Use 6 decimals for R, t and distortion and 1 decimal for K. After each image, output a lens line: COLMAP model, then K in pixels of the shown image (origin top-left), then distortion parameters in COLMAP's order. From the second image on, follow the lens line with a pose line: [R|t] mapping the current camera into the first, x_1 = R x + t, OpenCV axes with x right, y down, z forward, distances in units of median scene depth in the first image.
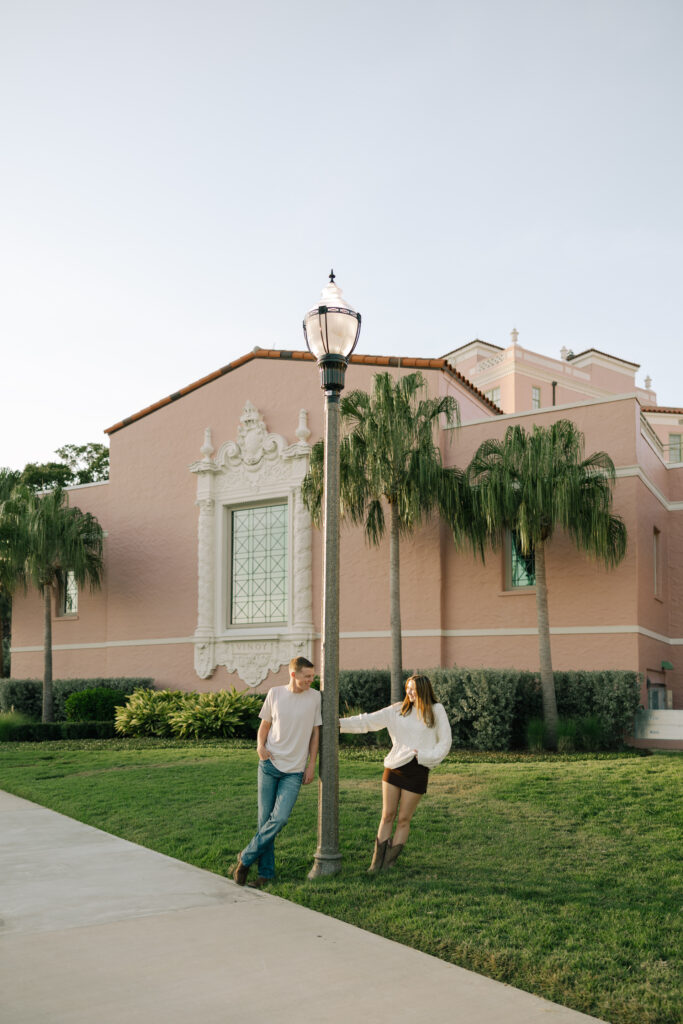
lens RADIAL K [[845.0, 0, 314.7], [0, 845.0, 632.2], [0, 0, 1]] dist [-0.002930, -0.000664]
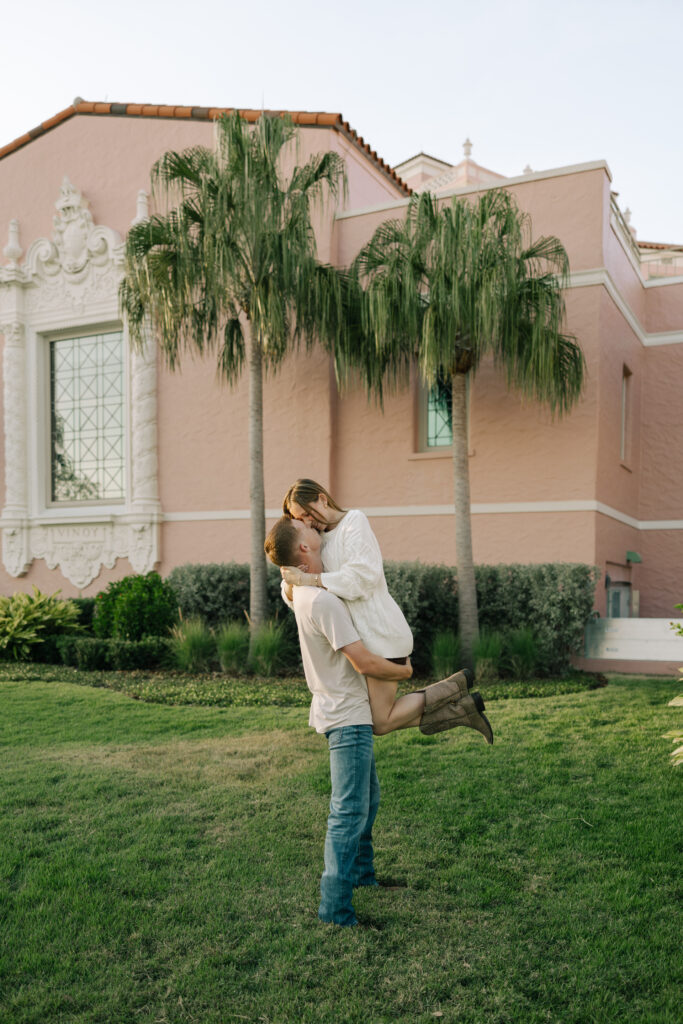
lens RADIAL K [[931.5, 0, 338.3], [0, 931.5, 629.5], [0, 0, 1]] dist [0.005351, 0.005316]
pose [[0.996378, -0.007024, 0.084742, 0.099162], [-0.002377, 0.993892, 0.110335, 0.013840], [-0.084999, -0.110137, 0.990275, 0.227745]]
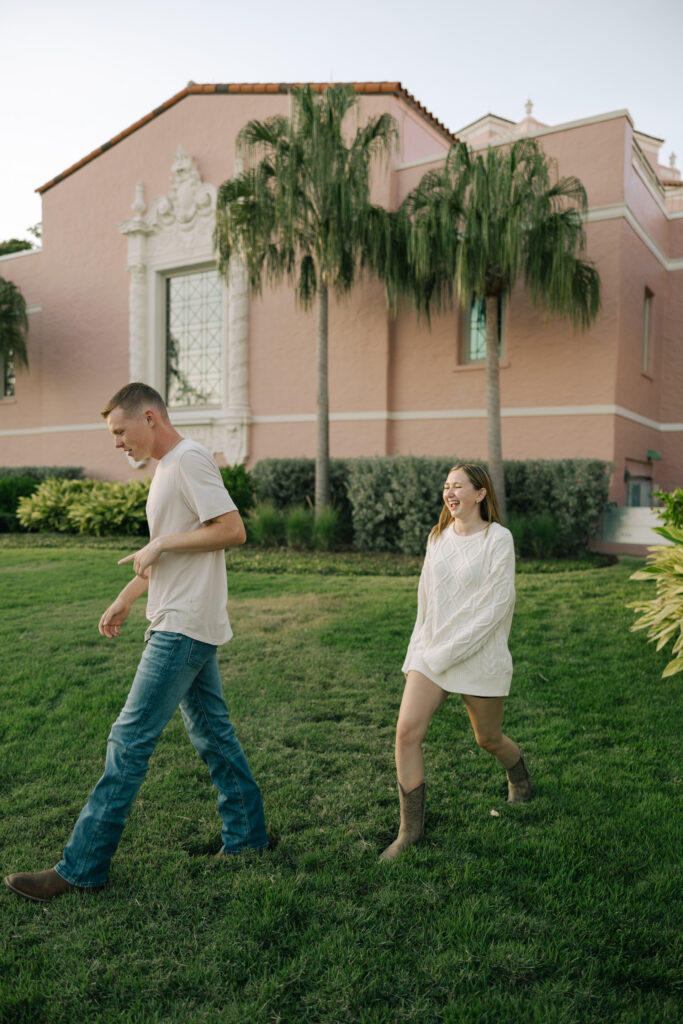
lens RADIAL K [[778.7, 0, 324.3], [0, 778.7, 508.9], [0, 0, 1]] dist [0.005854, 0.002204]
pose [[0.999090, 0.009655, -0.041554, 0.134256], [-0.005445, 0.994947, 0.100254, 0.018088], [0.042312, -0.099937, 0.994094, 0.227576]]
